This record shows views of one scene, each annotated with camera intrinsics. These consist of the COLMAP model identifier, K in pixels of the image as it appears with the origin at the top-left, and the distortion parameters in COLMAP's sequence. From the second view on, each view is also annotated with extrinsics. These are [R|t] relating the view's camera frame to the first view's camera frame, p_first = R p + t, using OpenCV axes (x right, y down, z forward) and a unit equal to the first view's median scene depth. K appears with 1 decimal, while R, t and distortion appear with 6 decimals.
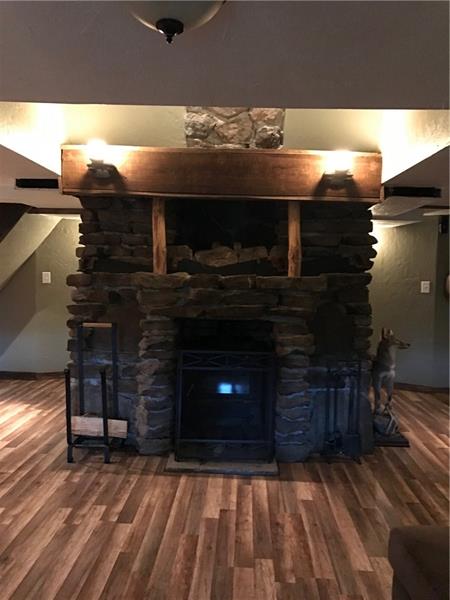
lens RADIAL K [[491.1, 0, 226.0], [0, 491.1, 300.8], [0, 0, 1]] dist [0.012767, -0.003141]
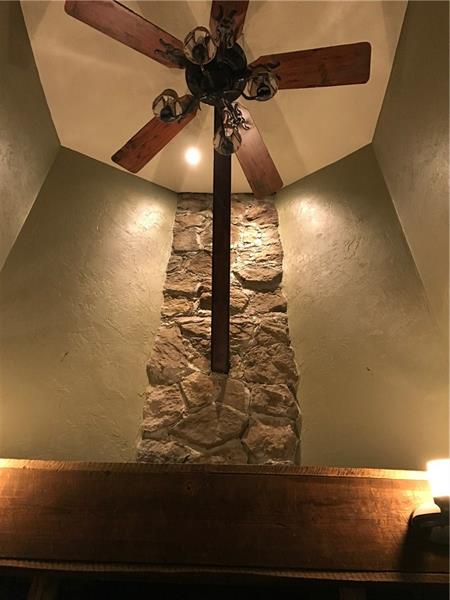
lens RADIAL K [[491.1, 0, 226.6], [0, 491.1, 300.6], [0, 0, 1]] dist [0.012767, -0.003141]
pose [[0.999526, 0.021929, 0.021623, 0.010338], [0.000547, 0.689362, -0.724416, -0.056092], [-0.030792, 0.724085, 0.689023, 0.475487]]
